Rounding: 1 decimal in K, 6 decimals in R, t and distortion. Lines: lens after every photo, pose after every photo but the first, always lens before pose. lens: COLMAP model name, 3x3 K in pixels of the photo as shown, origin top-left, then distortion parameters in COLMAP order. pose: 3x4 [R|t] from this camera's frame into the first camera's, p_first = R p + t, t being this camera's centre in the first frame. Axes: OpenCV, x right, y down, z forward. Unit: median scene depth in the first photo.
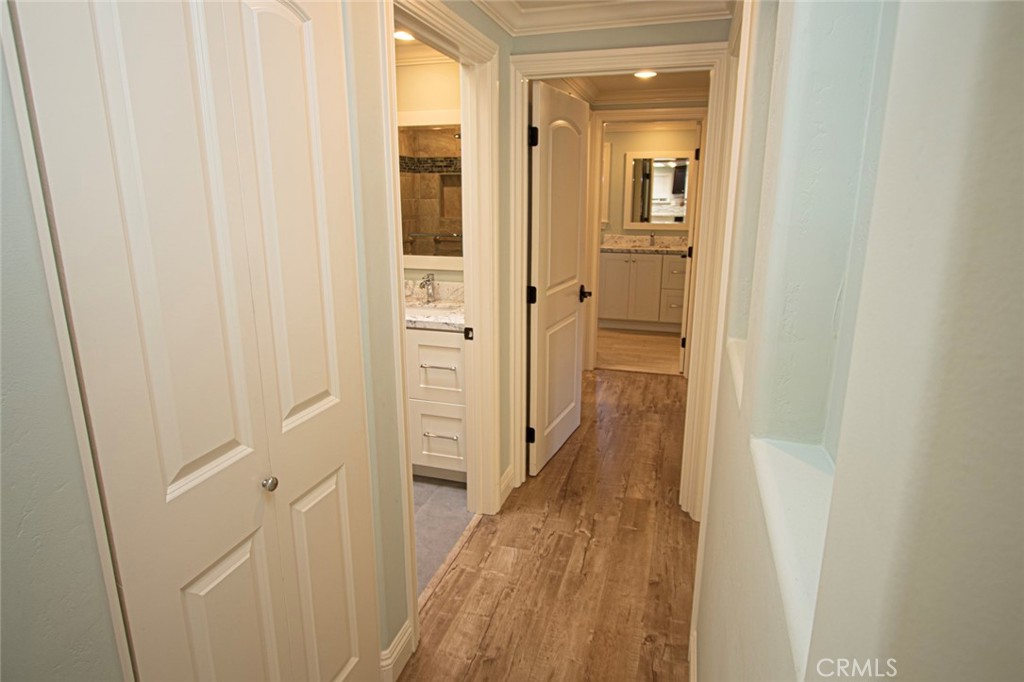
lens RADIAL K [[603.4, 0, 512.0], [0, 603.4, 341.0], [0, 0, 1]] dist [-0.001062, 0.000284]
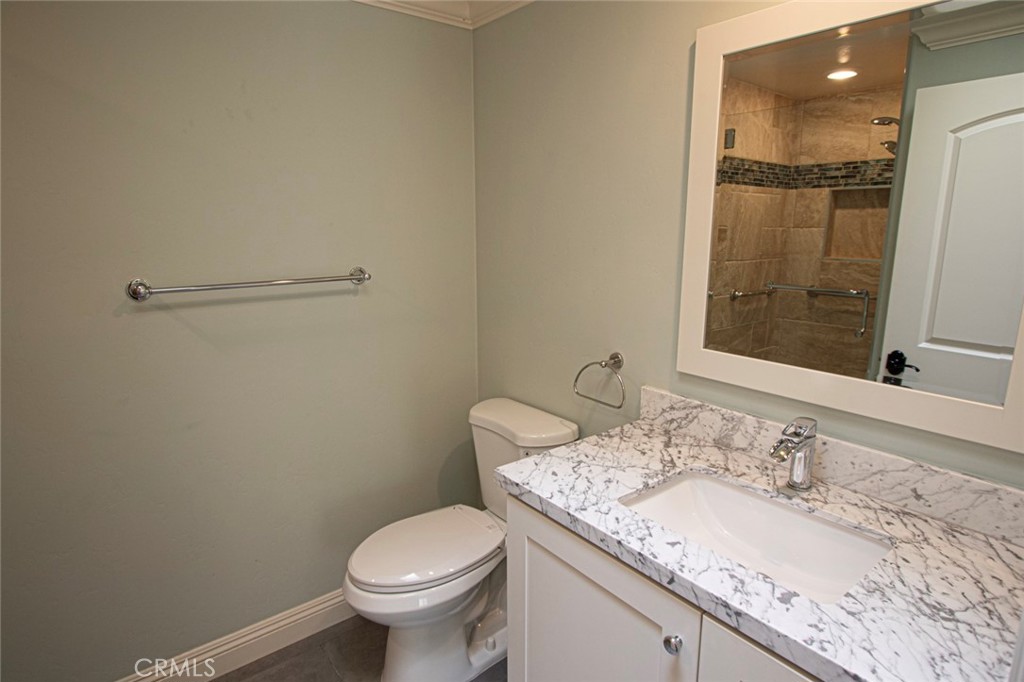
lens RADIAL K [[548.4, 0, 509.9], [0, 548.4, 335.4], [0, 0, 1]] dist [-0.004646, 0.000603]
pose [[0.821587, 0.111188, -0.559135, -0.059064], [-0.132694, 0.991155, 0.002120, -0.081486], [0.554425, 0.072452, 0.829074, 0.349634]]
